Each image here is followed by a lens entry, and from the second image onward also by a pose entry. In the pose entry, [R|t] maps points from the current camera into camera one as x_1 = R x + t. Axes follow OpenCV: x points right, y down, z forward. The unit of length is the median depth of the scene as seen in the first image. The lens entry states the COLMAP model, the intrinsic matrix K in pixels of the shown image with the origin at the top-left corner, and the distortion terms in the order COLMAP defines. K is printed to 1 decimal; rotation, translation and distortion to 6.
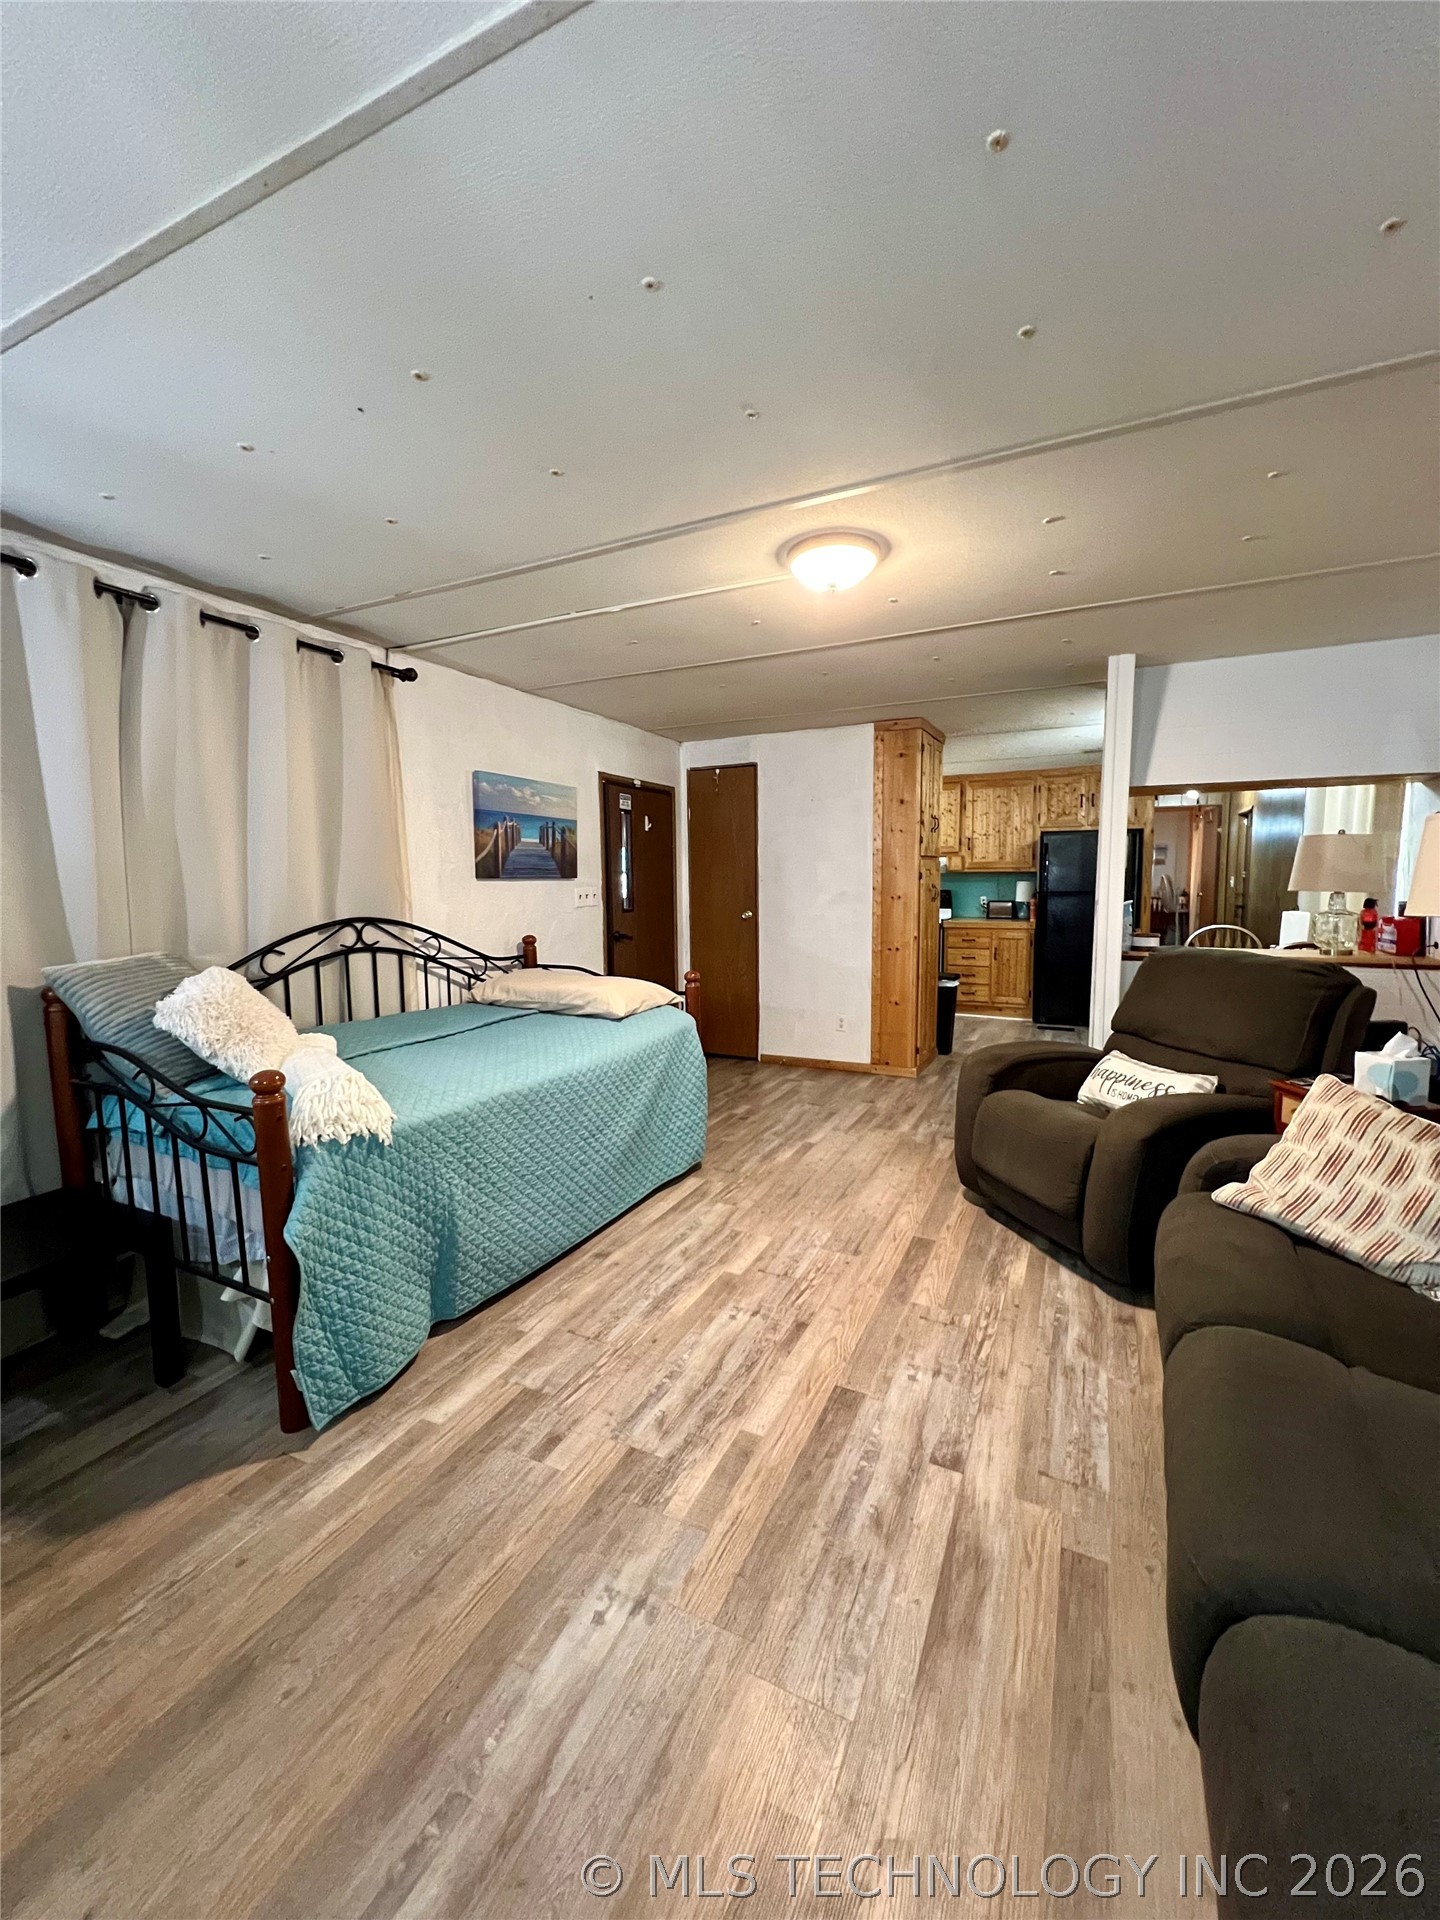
lens RADIAL K [[769.3, 0, 724.3], [0, 769.3, 953.8], [0, 0, 1]] dist [-0.004684, 0.001973]
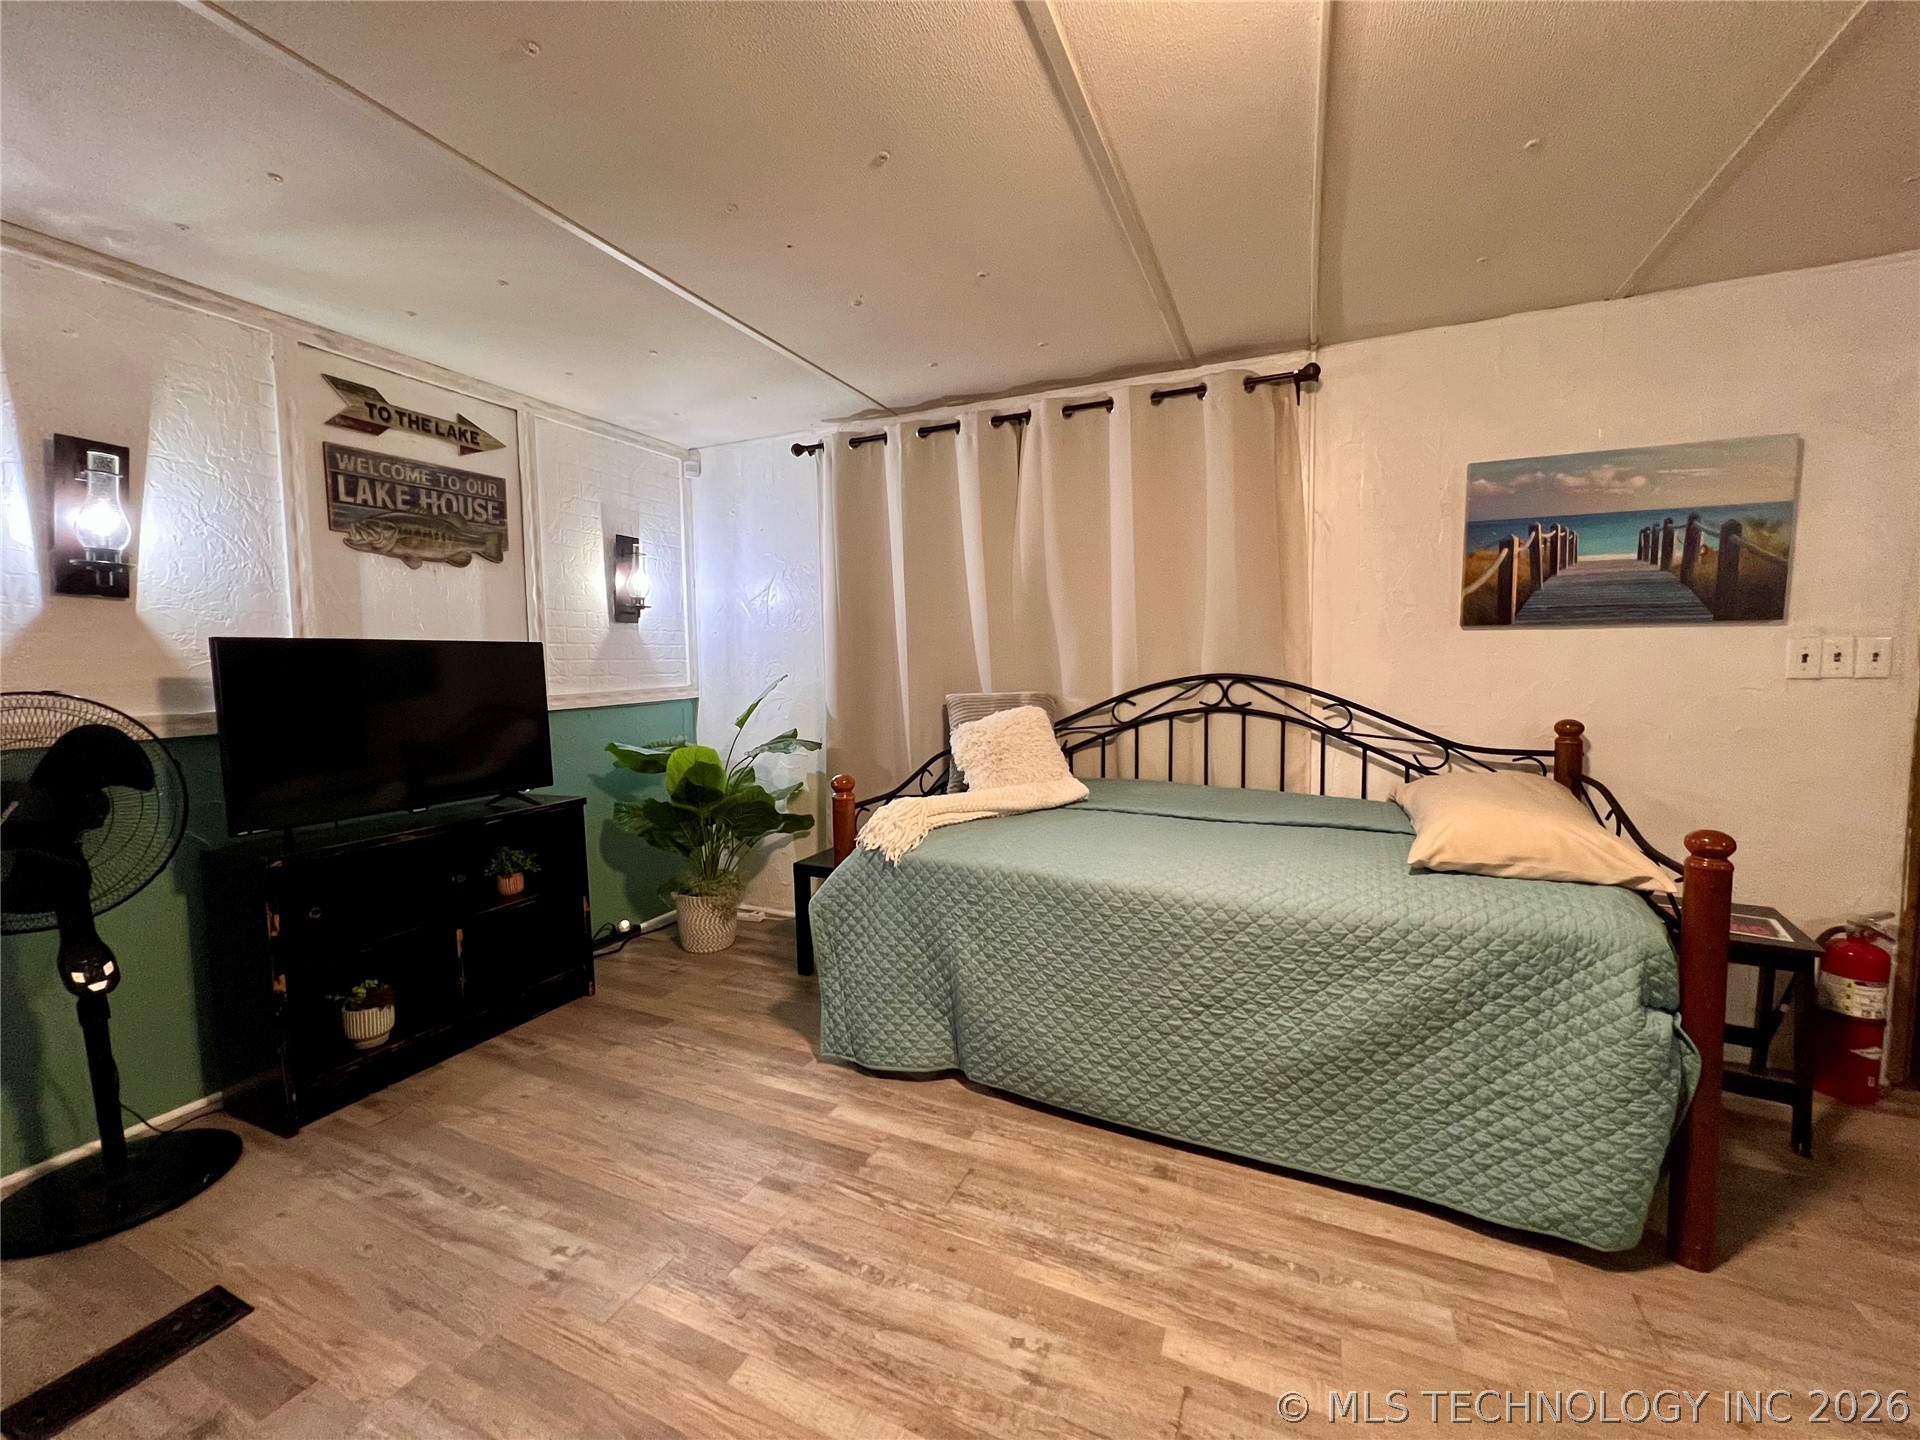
lens RADIAL K [[769.3, 0, 952.1], [0, 769.3, 717.0], [0, 0, 1]] dist [-0.004684, 0.001973]
pose [[0.018327, 0.085221, -0.996193, 0.464348], [-0.087570, 0.992669, 0.083309, -0.048615], [0.995990, 0.085709, 0.025656, 0.730289]]
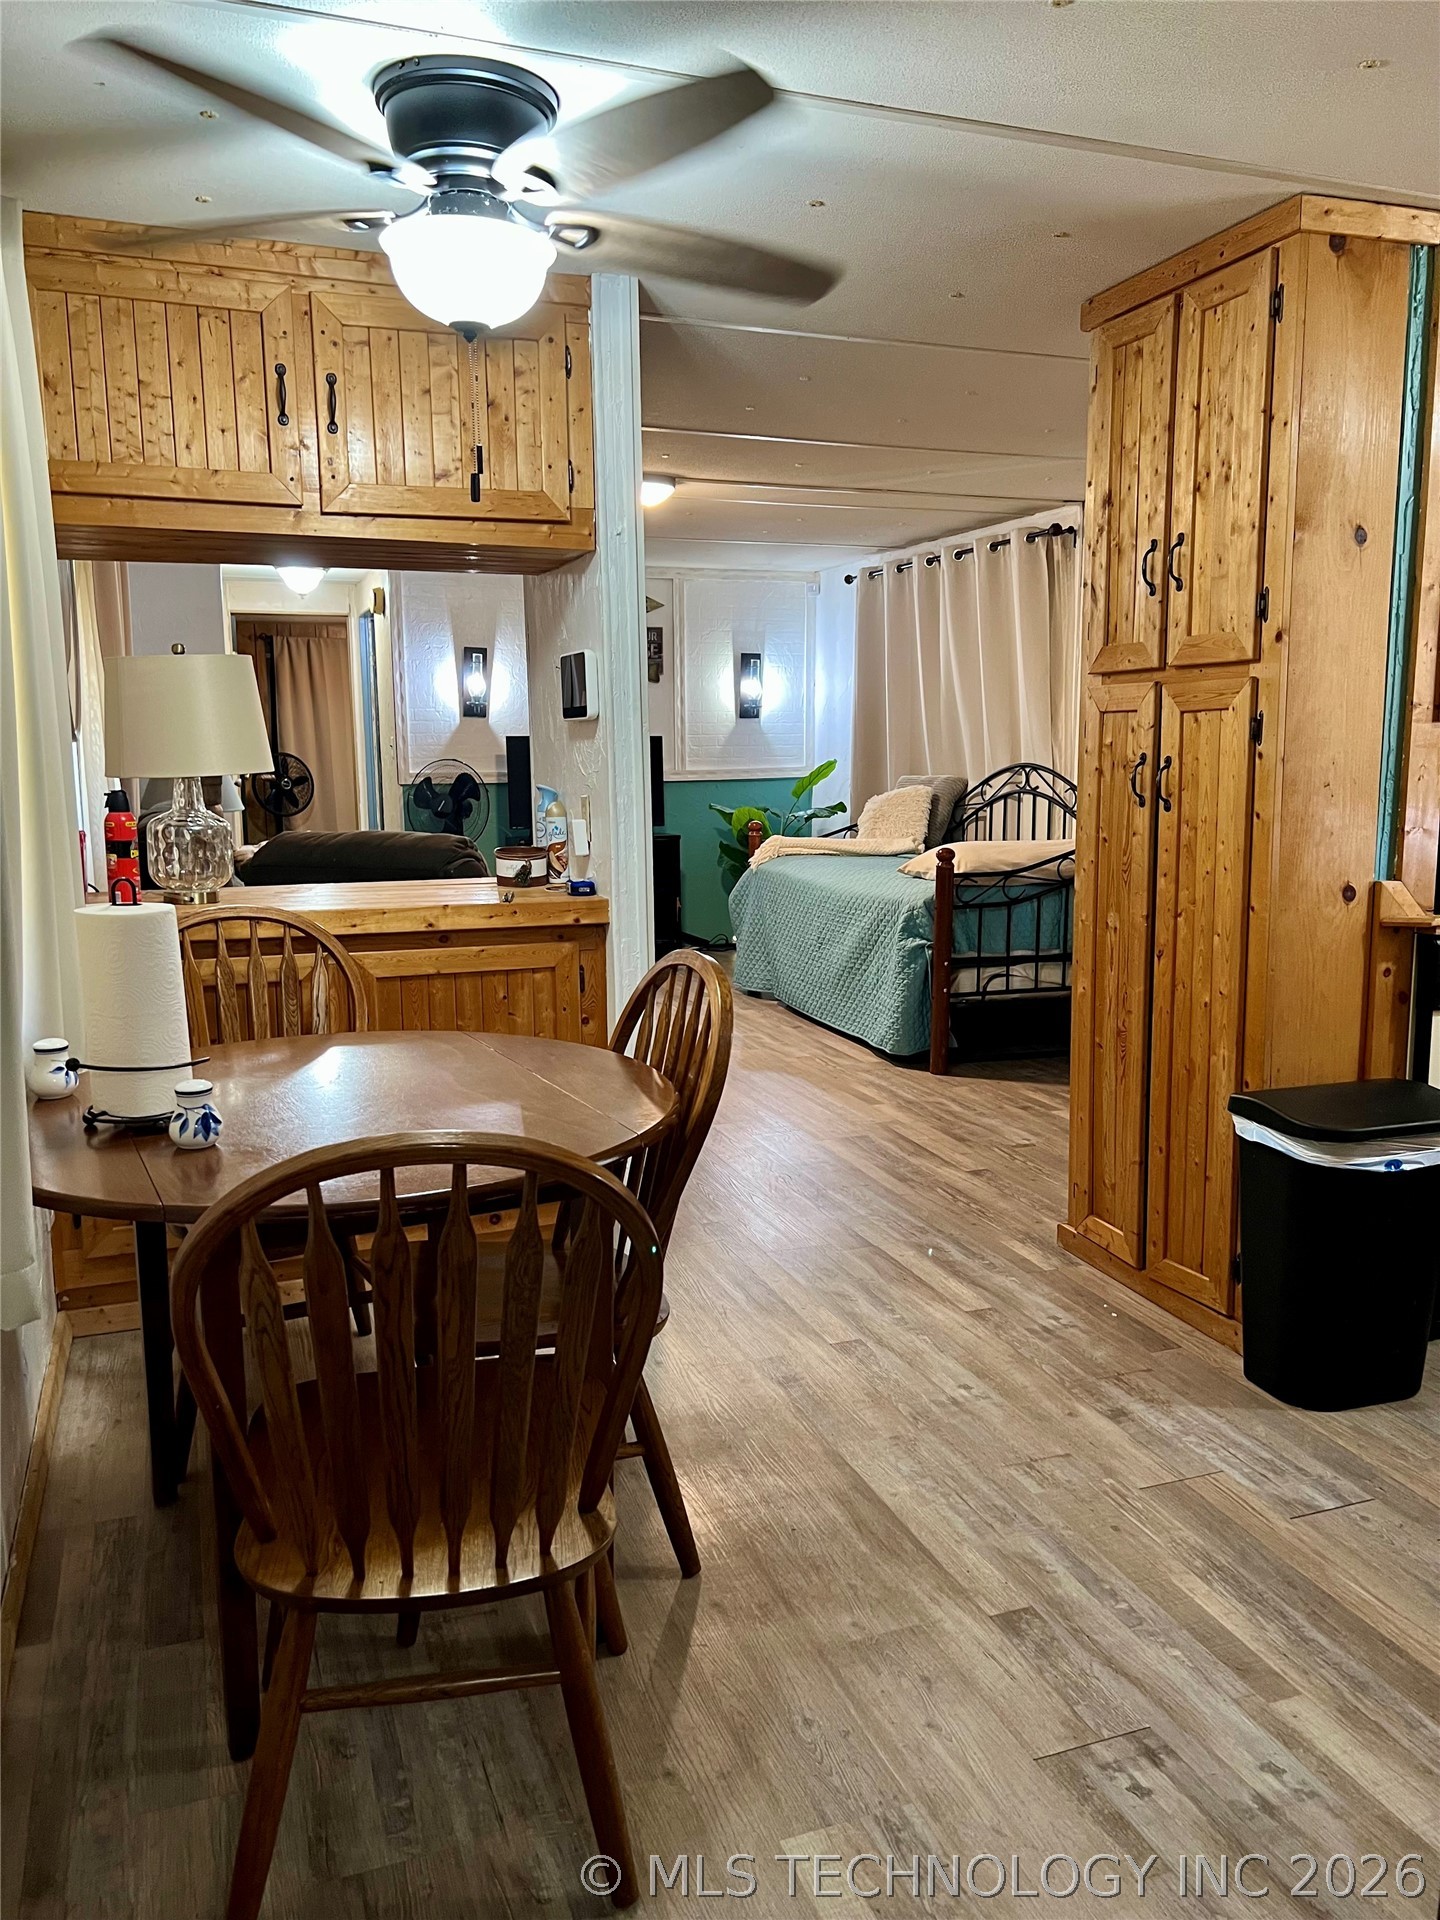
lens RADIAL K [[1440.2, 0, 720.3], [0, 1440.2, 1002.3], [0, 0, 1]] dist [0.054378, -0.065024]
pose [[-0.691736, 0.144541, -0.707538, 1.576086], [-0.057797, 0.965540, 0.253754, -0.247720], [0.719834, 0.216425, -0.659544, 2.400665]]
